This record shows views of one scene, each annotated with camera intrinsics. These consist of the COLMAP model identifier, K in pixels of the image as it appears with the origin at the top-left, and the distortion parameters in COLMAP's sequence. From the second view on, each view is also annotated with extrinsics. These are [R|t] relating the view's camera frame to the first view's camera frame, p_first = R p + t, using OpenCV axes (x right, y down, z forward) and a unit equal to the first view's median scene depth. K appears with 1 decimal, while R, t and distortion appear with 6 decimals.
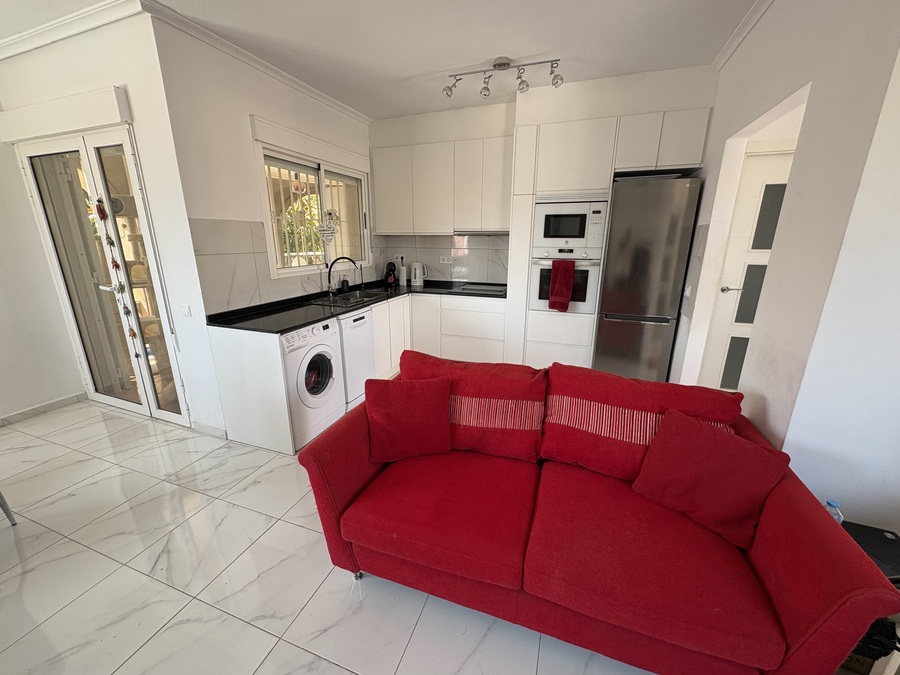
lens RADIAL K [[354.6, 0, 439.1], [0, 354.6, 338.1], [0, 0, 1]] dist [0.000478, 0.000069]
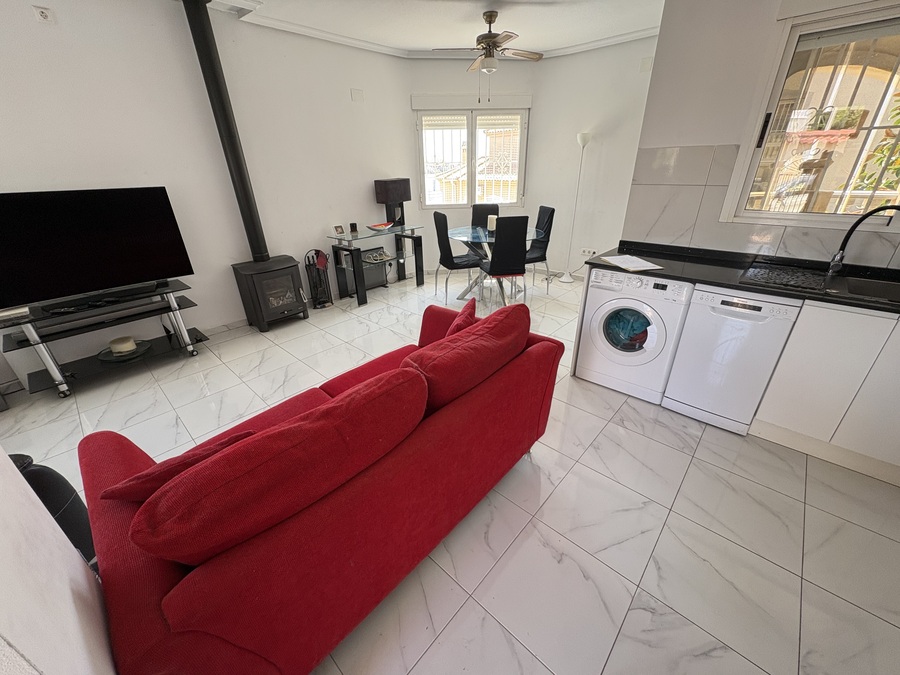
lens RADIAL K [[354.6, 0, 446.1], [0, 354.6, 336.2], [0, 0, 1]] dist [0.000478, 0.000069]
pose [[-0.390078, 0.395370, -0.831578, 0.481120], [-0.233484, 0.831133, 0.504681, -0.191958], [0.890688, 0.391025, -0.231895, 0.675733]]
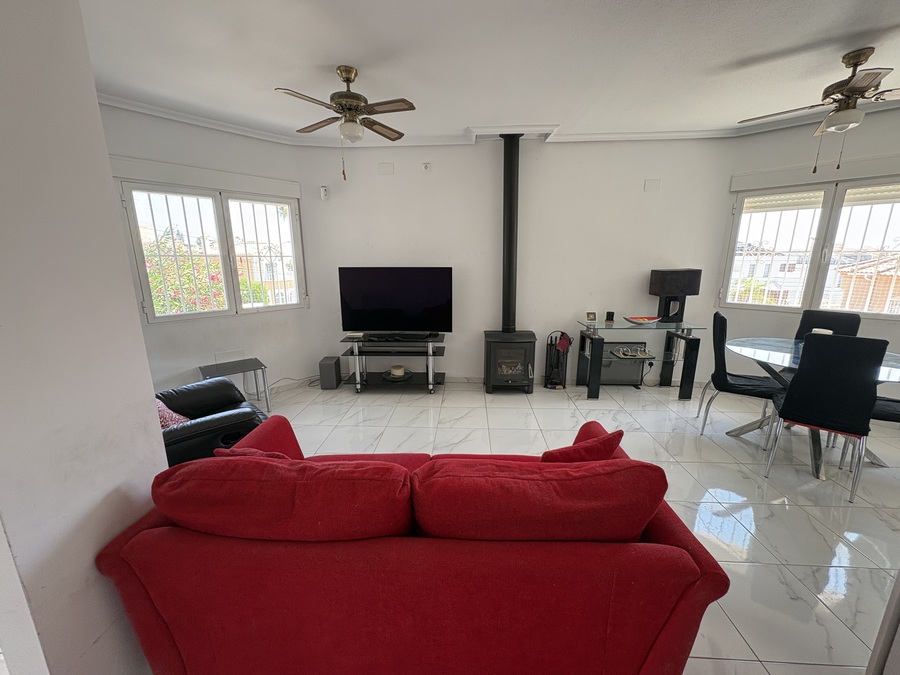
lens RADIAL K [[354.6, 0, 453.4], [0, 354.6, 339.0], [0, 0, 1]] dist [0.000478, 0.000069]
pose [[-0.953767, 0.059678, -0.294562, 0.228252], [-0.088583, 0.880731, 0.465258, -0.234112], [0.287195, 0.469841, -0.834726, 0.808576]]
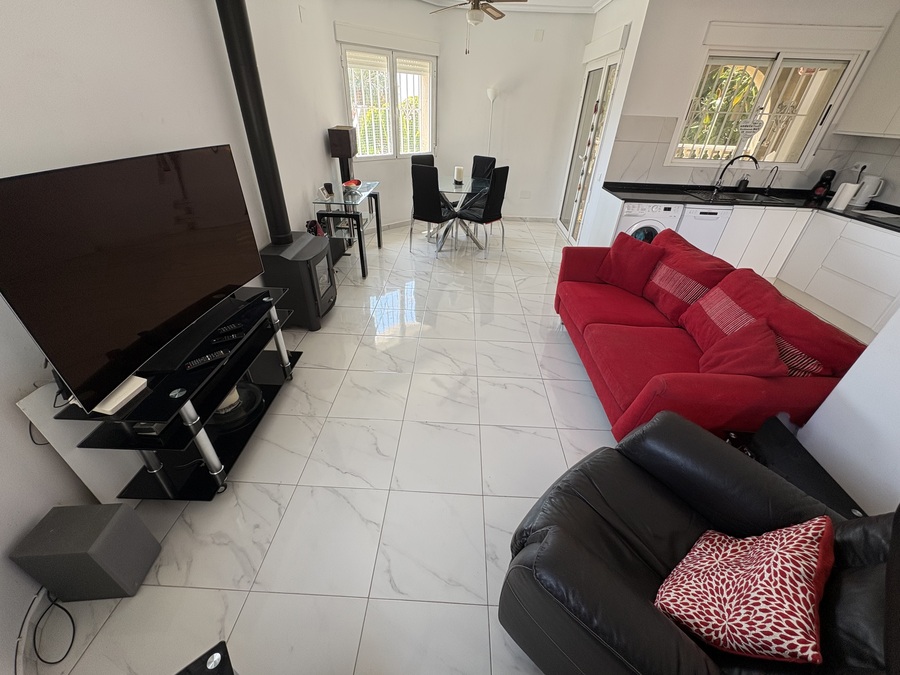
lens RADIAL K [[354.6, 0, 454.1], [0, 354.6, 336.4], [0, 0, 1]] dist [0.000478, 0.000069]
pose [[0.312262, 0.518142, -0.796255, 0.613027], [-0.287360, 0.850419, 0.440695, 0.015519], [0.905493, 0.091199, 0.414446, -0.185567]]
